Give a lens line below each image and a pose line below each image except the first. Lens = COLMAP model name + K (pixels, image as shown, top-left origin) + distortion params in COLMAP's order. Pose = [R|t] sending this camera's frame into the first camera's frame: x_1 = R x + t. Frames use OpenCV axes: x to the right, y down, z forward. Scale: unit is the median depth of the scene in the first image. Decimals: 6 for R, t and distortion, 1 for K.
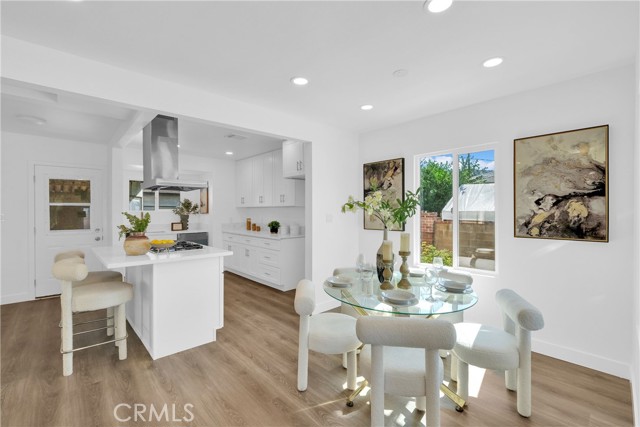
lens RADIAL K [[280.6, 0, 320.0], [0, 280.6, 212.3], [0, 0, 1]] dist [-0.001454, 0.000458]
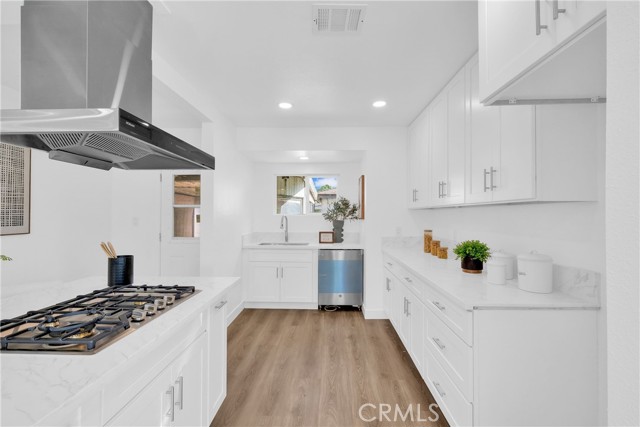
lens RADIAL K [[280.6, 0, 323.9], [0, 280.6, 210.7], [0, 0, 1]] dist [-0.001454, 0.000458]
pose [[0.722624, -0.006540, -0.691210, -0.058322], [-0.008254, 0.999802, -0.018089, -0.003958], [0.691192, 0.018777, 0.722428, 0.824155]]
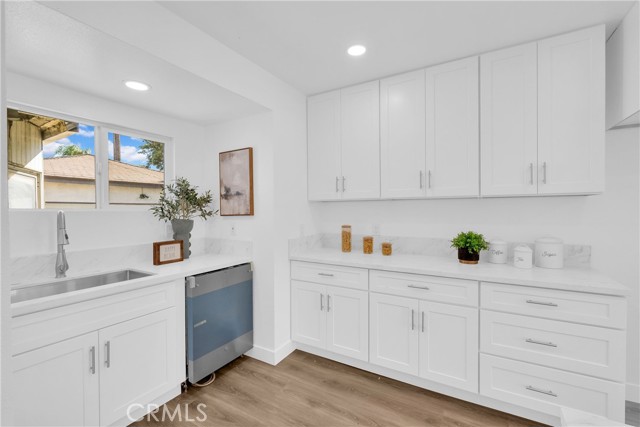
lens RADIAL K [[280.6, 0, 320.6], [0, 280.6, 209.8], [0, 0, 1]] dist [-0.001454, 0.000458]
pose [[0.956246, -0.006729, 0.292487, -0.708936], [0.007954, 0.999964, -0.002997, -0.003131], [-0.292457, 0.005192, 0.956265, 0.980584]]
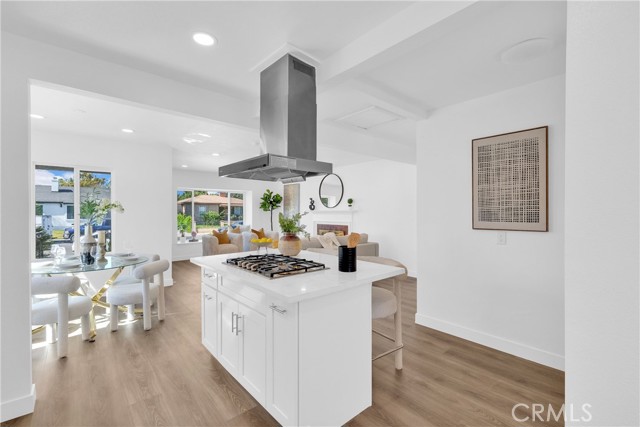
lens RADIAL K [[280.6, 0, 318.0], [0, 280.6, 212.7], [0, 0, 1]] dist [-0.001454, 0.000458]
pose [[-0.999625, 0.001948, 0.027328, -0.573745], [0.002198, 0.999956, 0.009145, -0.003582], [-0.027309, 0.009202, -0.999585, 1.462000]]
